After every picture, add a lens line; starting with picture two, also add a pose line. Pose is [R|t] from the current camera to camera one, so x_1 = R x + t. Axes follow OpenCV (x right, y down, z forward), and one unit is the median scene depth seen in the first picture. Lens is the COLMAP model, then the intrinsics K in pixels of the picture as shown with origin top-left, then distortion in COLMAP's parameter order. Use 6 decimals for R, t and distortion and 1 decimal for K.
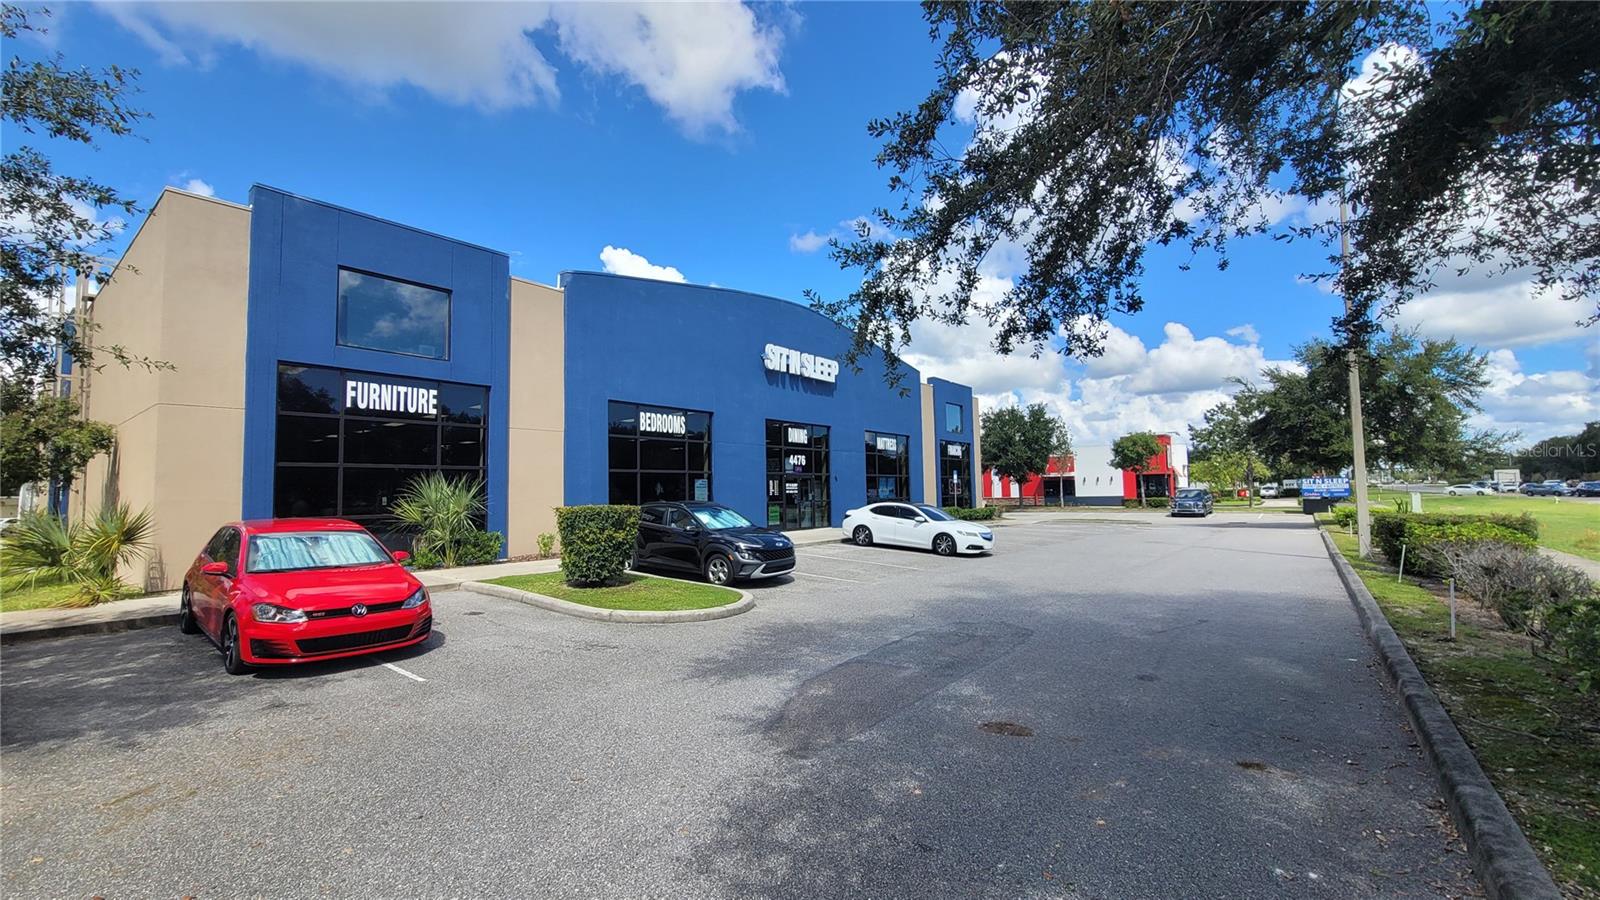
lens RADIAL K [[654.1, 0, 798.3], [0, 654.1, 454.3], [0, 0, 1]] dist [-0.002861, -0.000233]
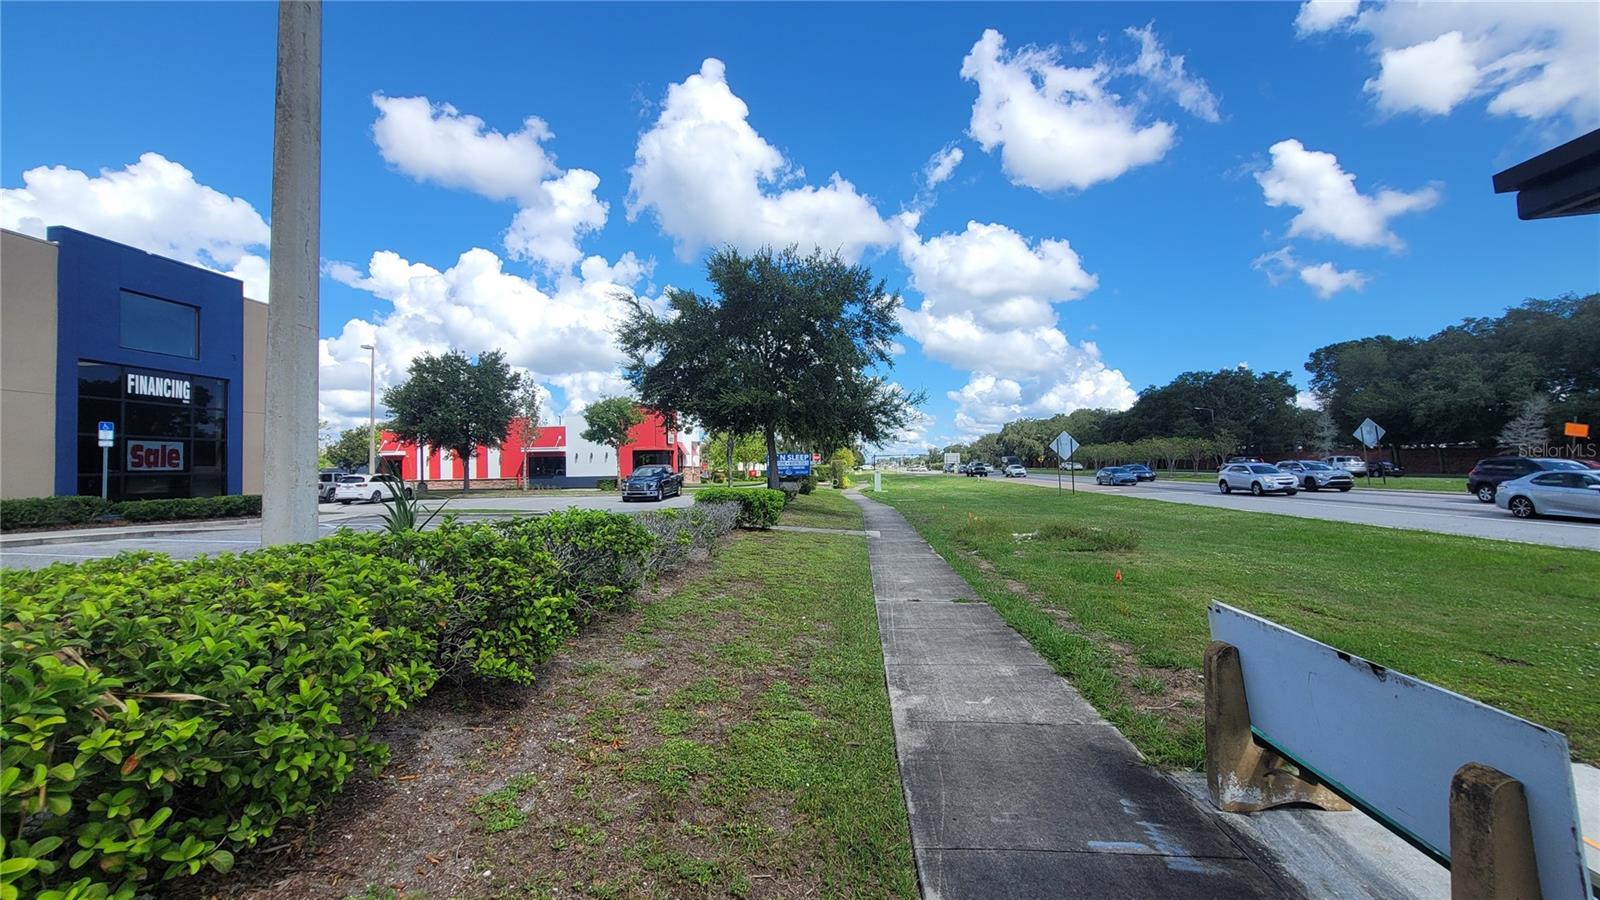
lens RADIAL K [[654.1, 0, 800.8], [0, 654.1, 451.2], [0, 0, 1]] dist [-0.002861, -0.000233]
pose [[0.841261, 0.016063, 0.540391, 0.686737], [-0.027393, 0.999541, 0.012933, 0.043290], [-0.539935, -0.025684, 0.841315, 0.503913]]
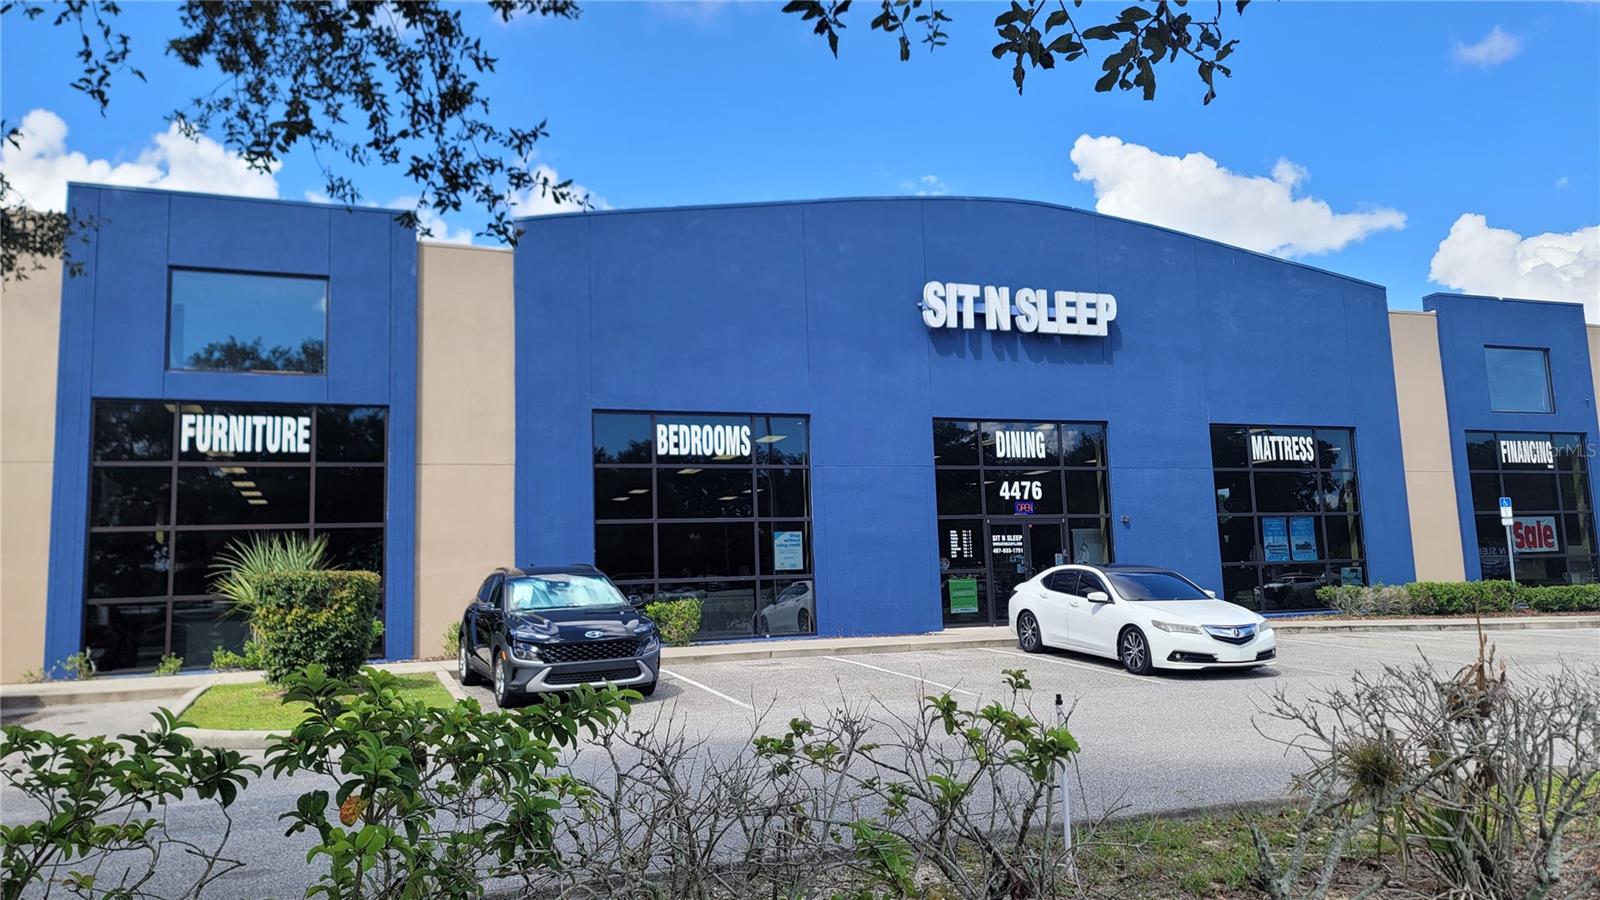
lens RADIAL K [[1172.0, 0, 813.3], [0, 1172.0, 439.5], [0, 0, 1]] dist [0.073382, -0.020542]
pose [[0.862636, -0.076007, -0.500083, 0.404760], [0.049361, 0.996577, -0.066322, 0.027075], [0.503412, 0.032527, 0.863434, 0.118119]]
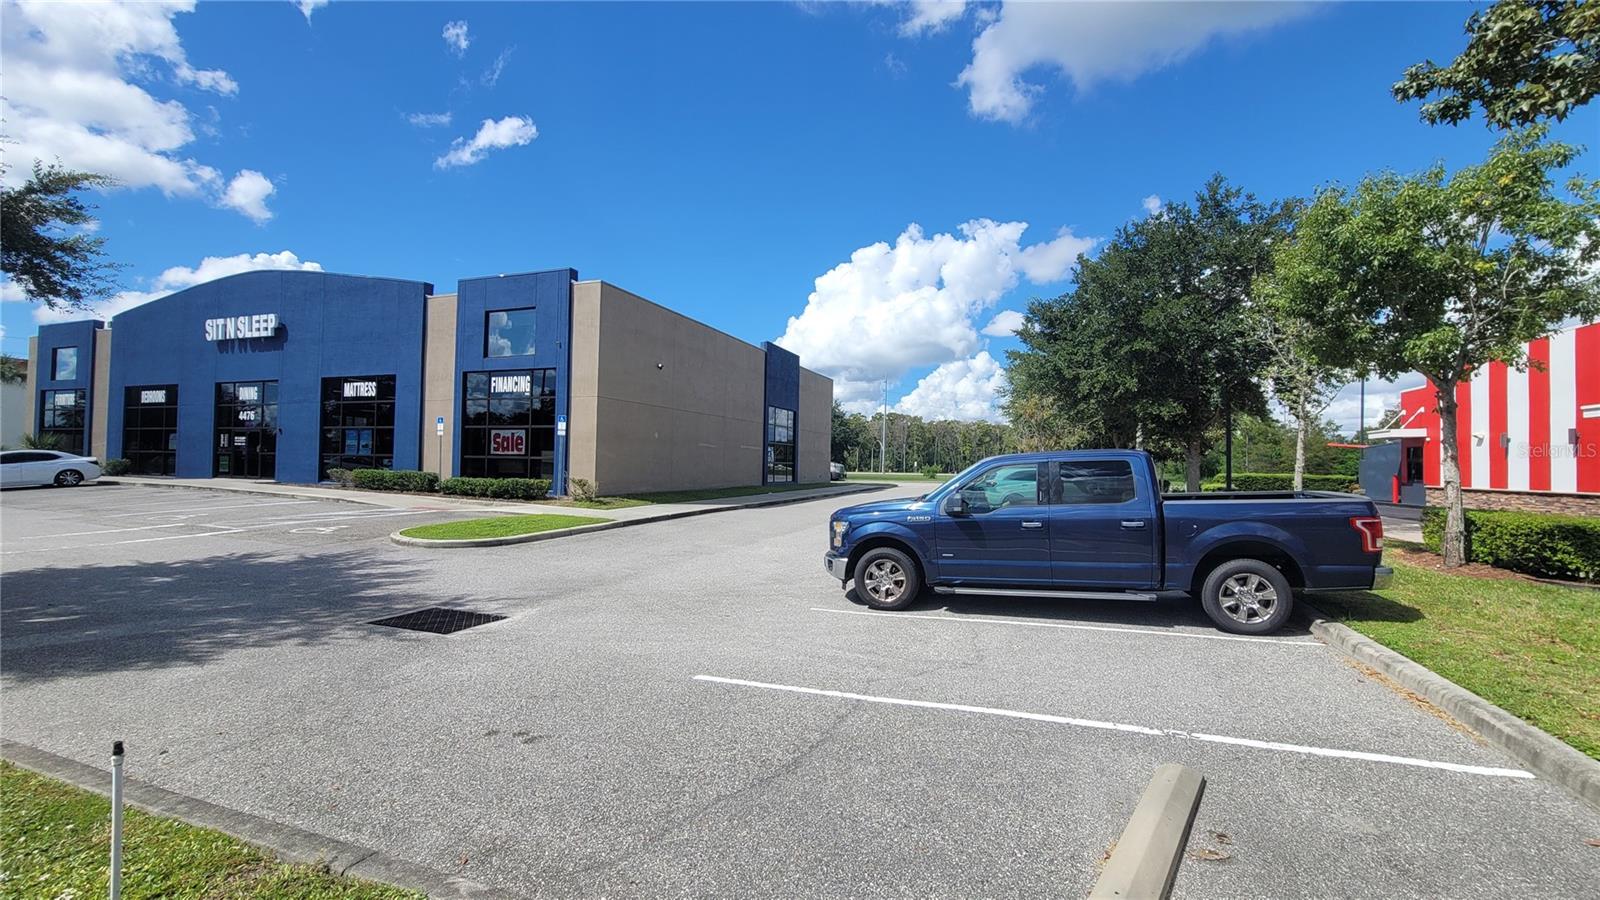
lens RADIAL K [[654.1, 0, 783.7], [0, 654.1, 448.5], [0, 0, 1]] dist [-0.002861, -0.000233]
pose [[0.298077, 0.001770, -0.954540, 1.608369], [0.033516, 0.999362, 0.012320, 0.098977], [0.953953, -0.035665, 0.297827, 1.873908]]
